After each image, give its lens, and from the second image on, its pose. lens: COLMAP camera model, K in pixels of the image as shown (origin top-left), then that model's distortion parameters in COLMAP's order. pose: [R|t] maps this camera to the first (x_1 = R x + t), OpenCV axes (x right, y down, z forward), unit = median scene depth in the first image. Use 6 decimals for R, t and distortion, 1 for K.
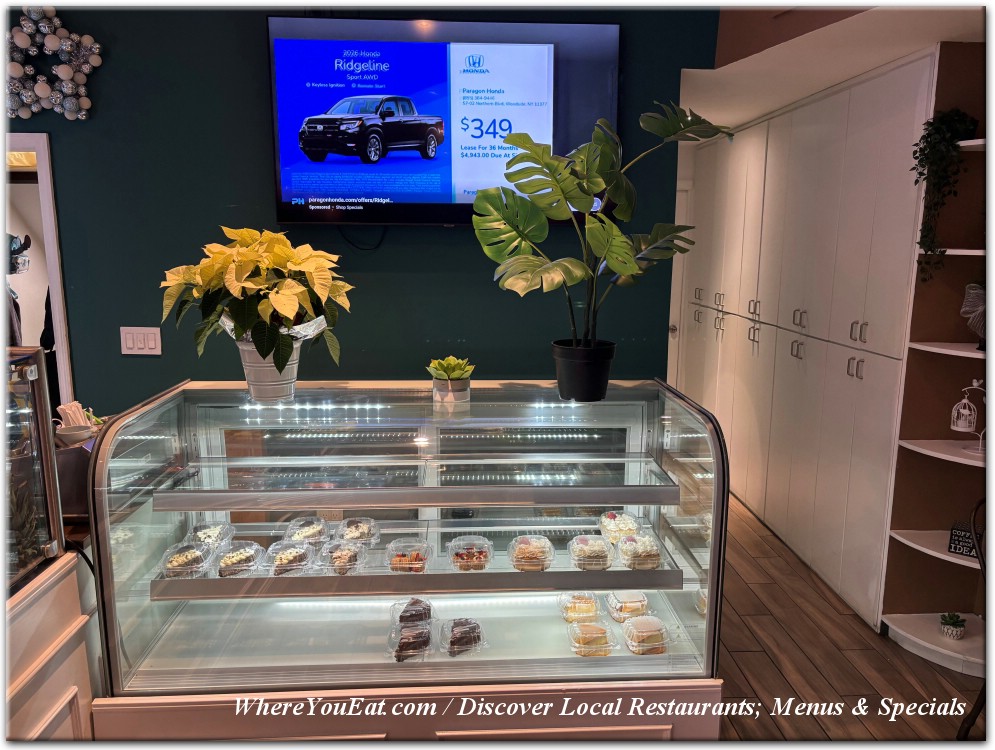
lens RADIAL K [[741.3, 0, 502.3], [0, 741.3, 375.3], [0, 0, 1]] dist [0.055197, -0.049135]
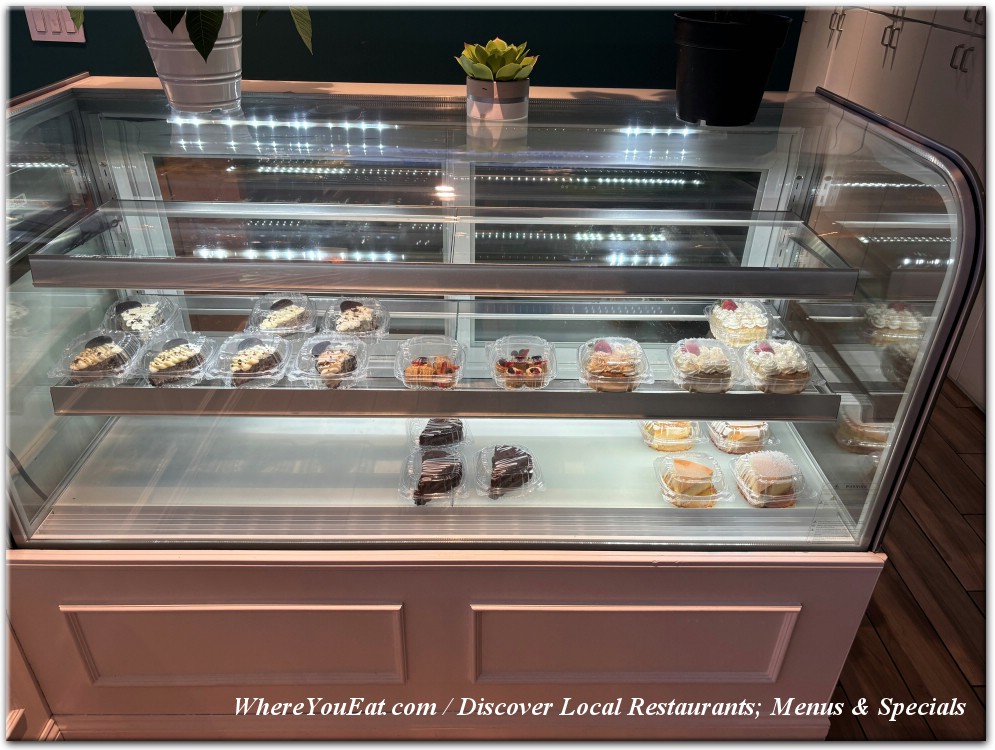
lens RADIAL K [[741.3, 0, 500.1], [0, 741.3, 378.6], [0, 0, 1]] dist [0.055197, -0.049135]
pose [[0.999067, 0.033697, -0.027023, -0.041822], [-0.022078, 0.936100, 0.351041, 0.018277], [0.037125, -0.350117, 0.935970, 0.349594]]
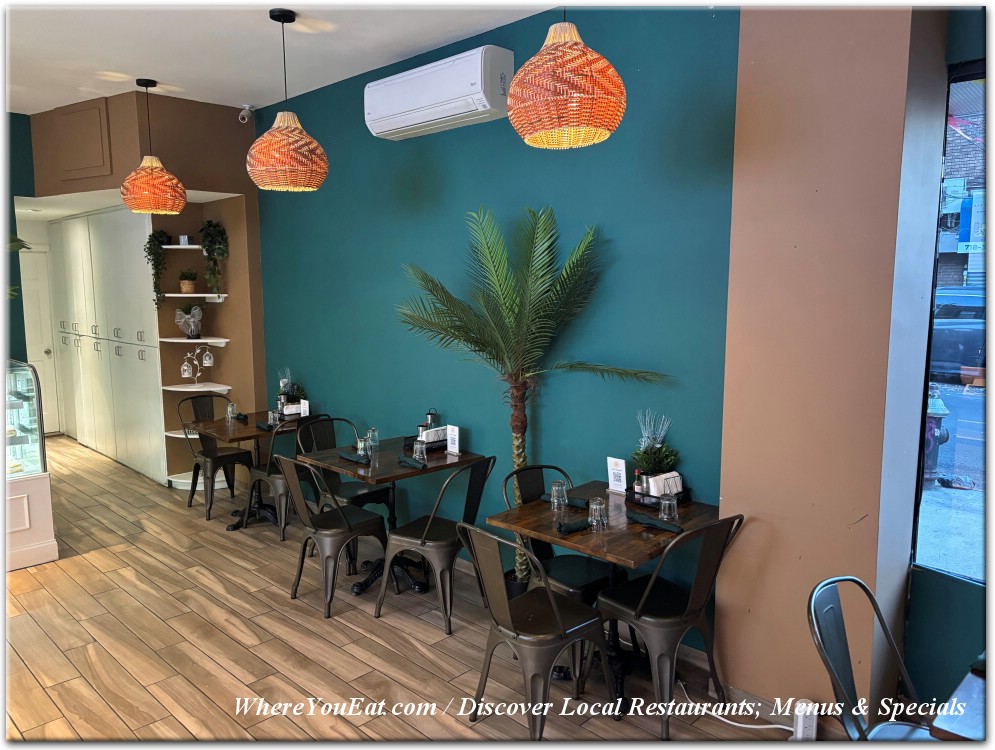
lens RADIAL K [[741.3, 0, 501.3], [0, 741.3, 371.5], [0, 0, 1]] dist [0.055197, -0.049135]
pose [[0.747170, -0.091359, 0.658324, -0.170498], [0.128354, 0.991696, -0.008053, 0.260898], [-0.652122, 0.090516, 0.752691, -1.646880]]
